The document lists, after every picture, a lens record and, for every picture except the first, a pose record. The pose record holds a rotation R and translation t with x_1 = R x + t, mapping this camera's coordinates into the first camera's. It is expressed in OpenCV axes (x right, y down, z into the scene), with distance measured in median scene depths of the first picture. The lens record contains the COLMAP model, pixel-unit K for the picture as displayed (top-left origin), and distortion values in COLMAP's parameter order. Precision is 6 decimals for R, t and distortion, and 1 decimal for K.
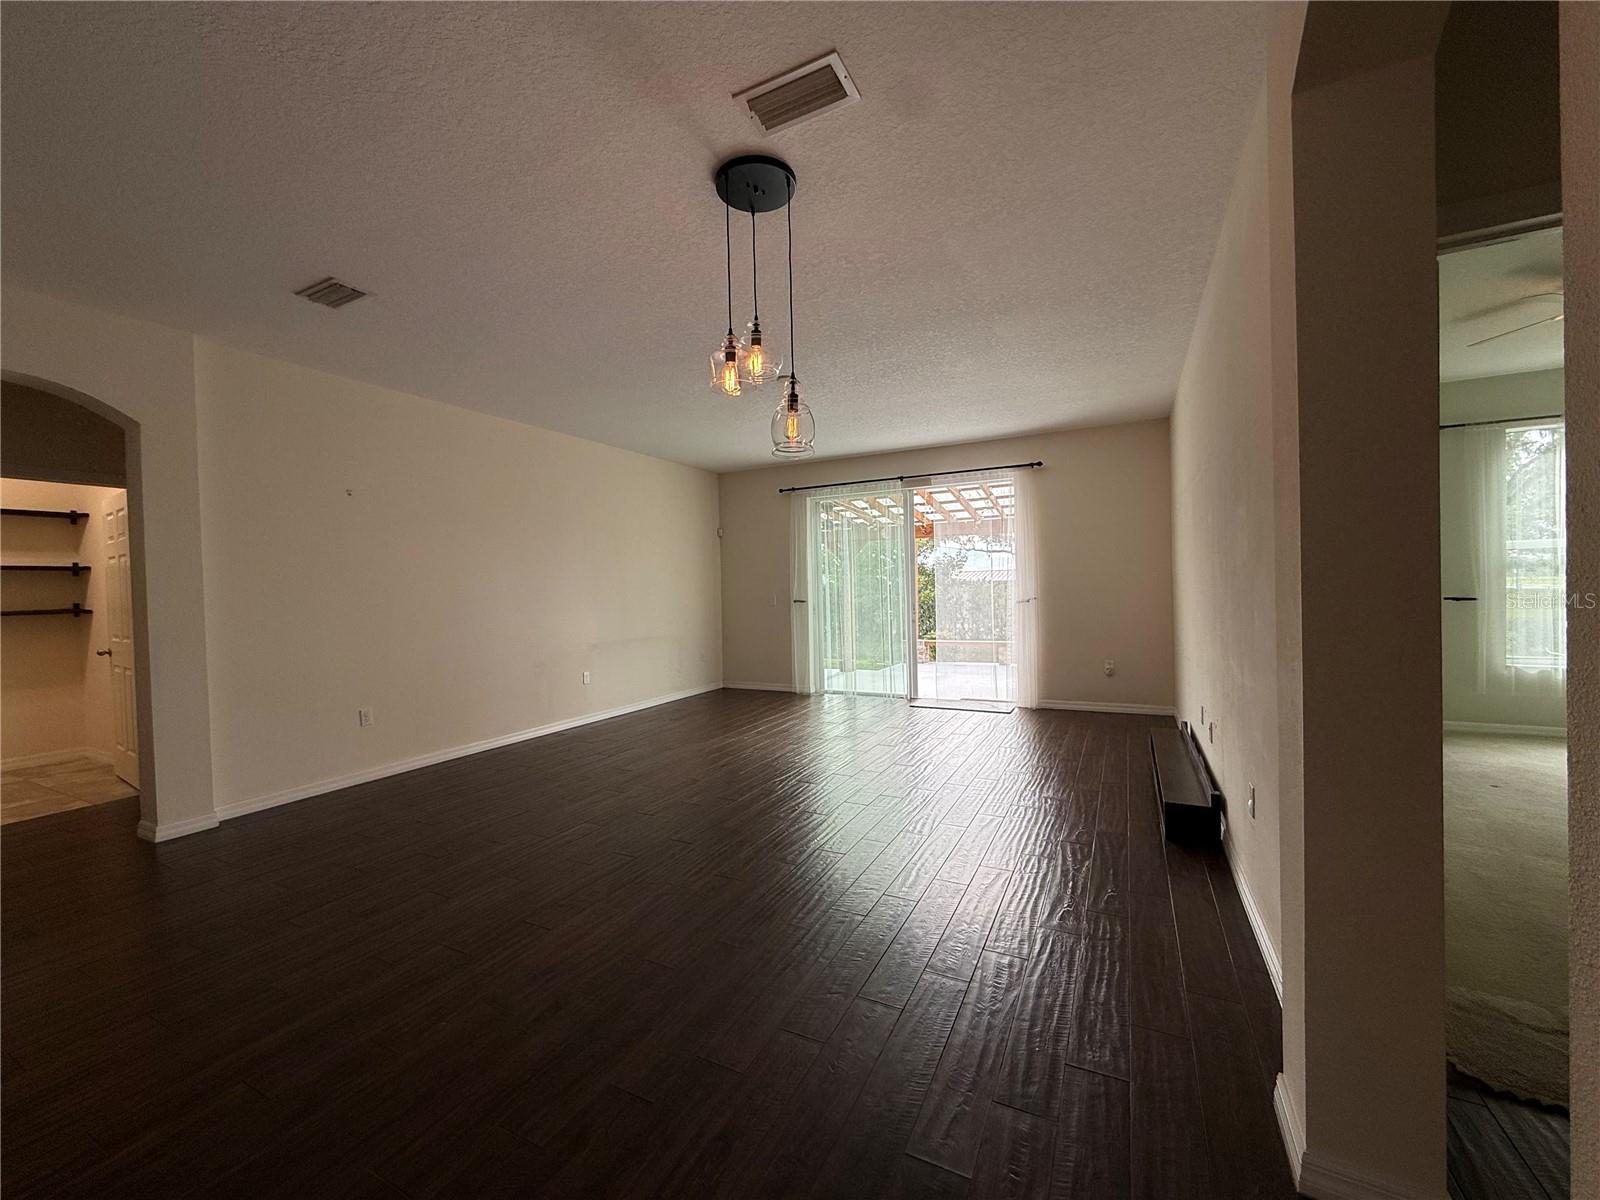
lens RADIAL K [[636.6, 0, 797.1], [0, 636.6, 600.2], [0, 0, 1]] dist [-0.000766, 0.000214]
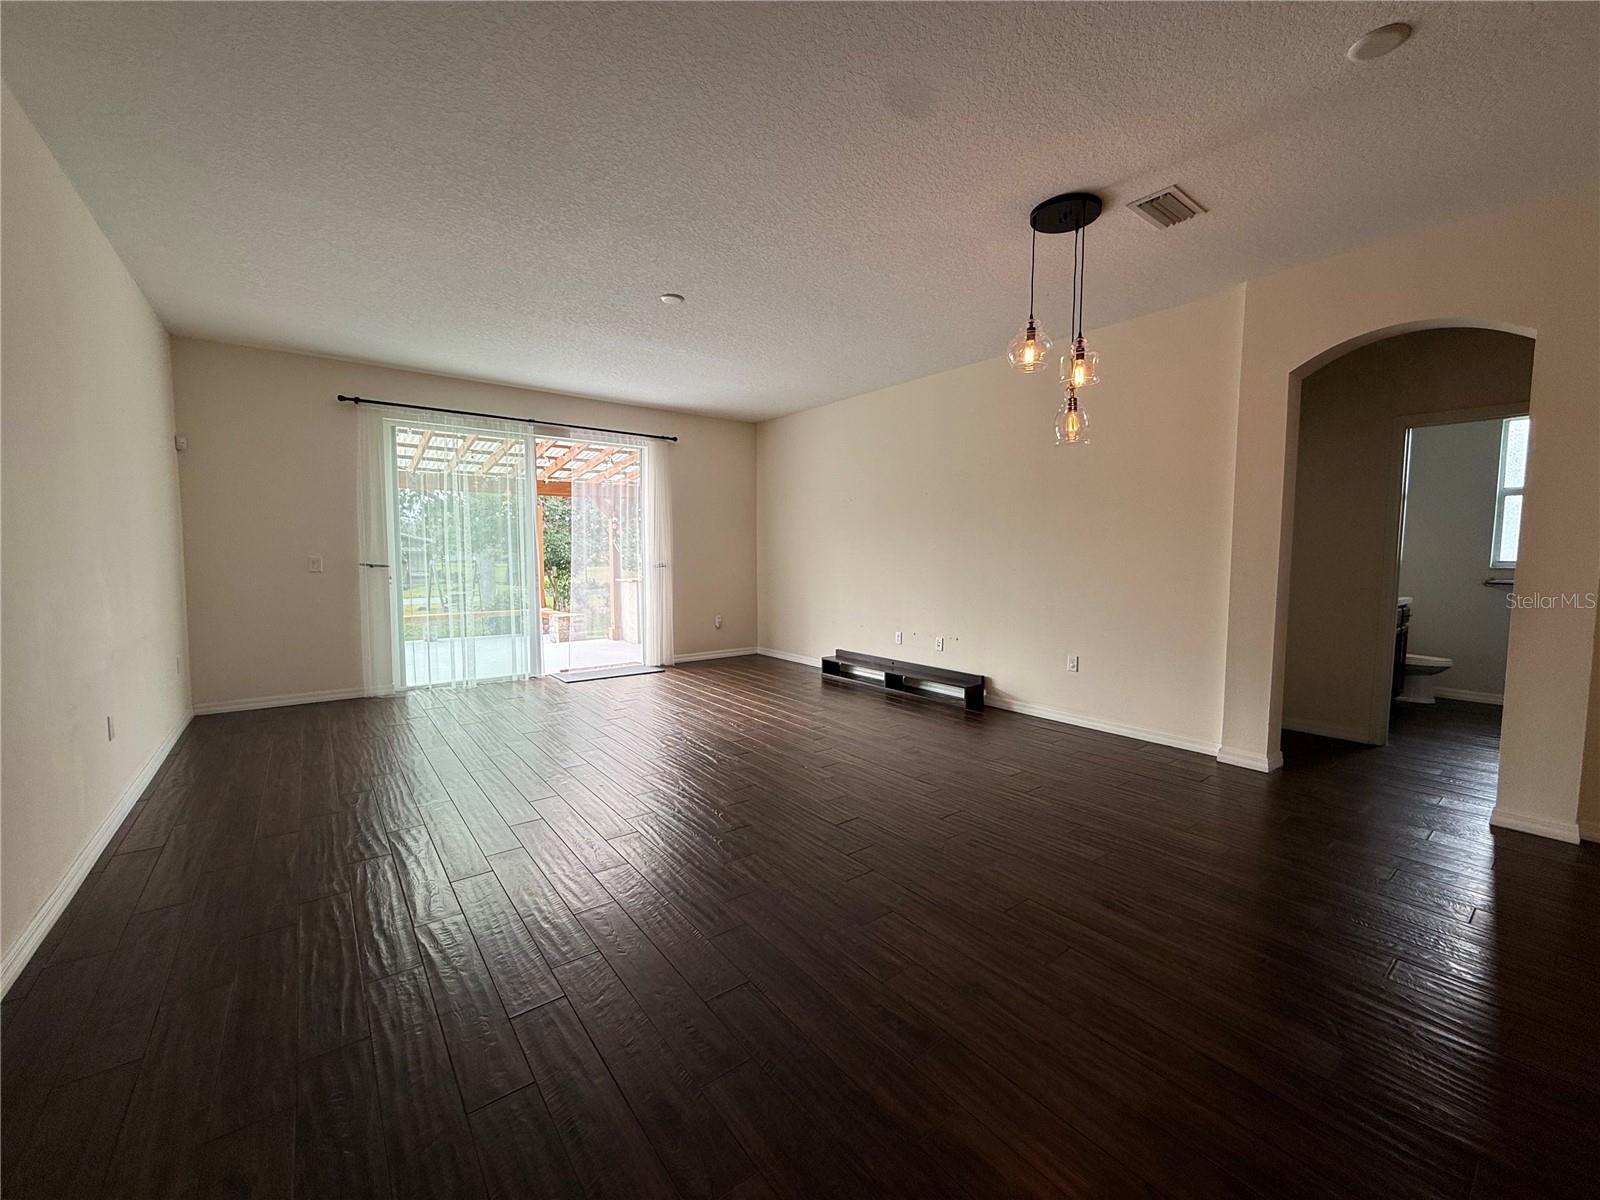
lens RADIAL K [[638.3, 0, 796.6], [0, 638.3, 594.7], [0, 0, 1]] dist [-0.001264, -0.000048]
pose [[0.425244, -0.034428, 0.904424, -0.788320], [0.001082, 0.999295, 0.037531, 0.014954], [-0.905078, -0.014981, 0.424981, 0.521496]]
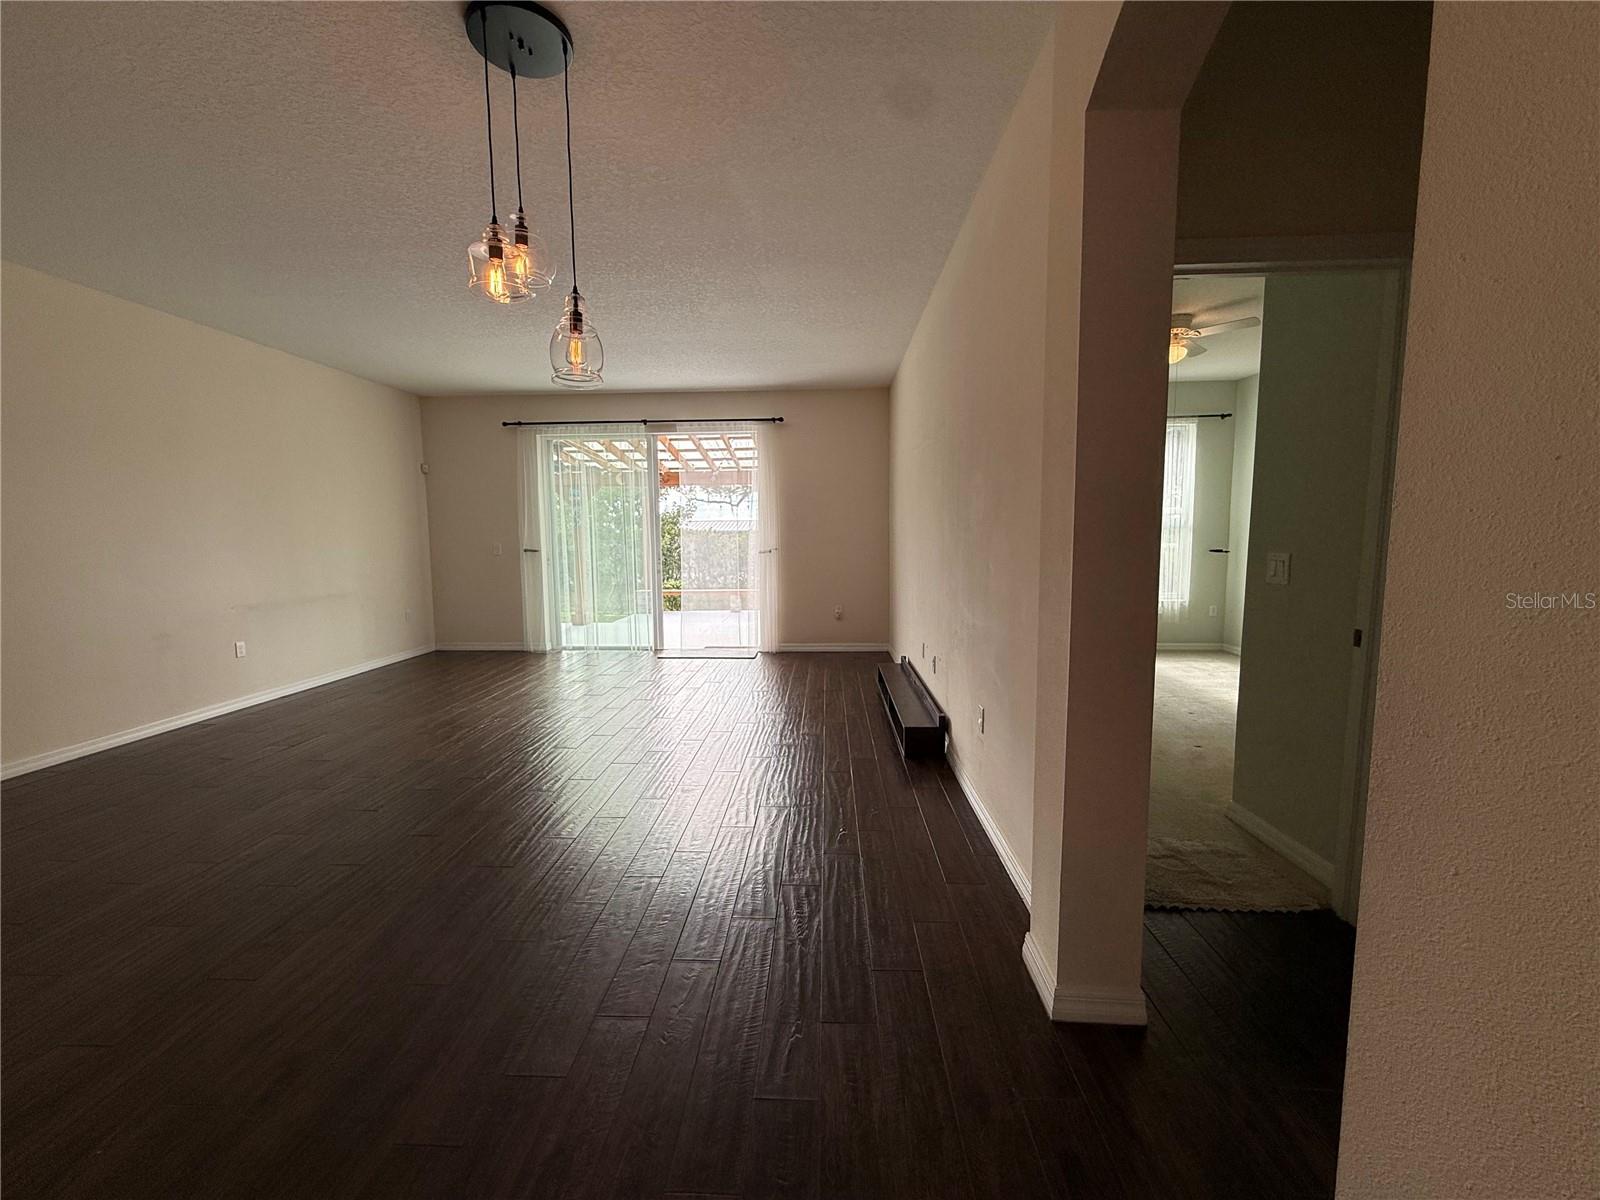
lens RADIAL K [[636.6, 0, 797.1], [0, 636.6, 600.2], [0, 0, 1]] dist [-0.000766, 0.000214]
pose [[0.908562, -0.027884, 0.416819, -0.057323], [-0.005479, 0.996889, 0.078633, -0.002290], [-0.417715, -0.073726, 0.905582, 0.036163]]
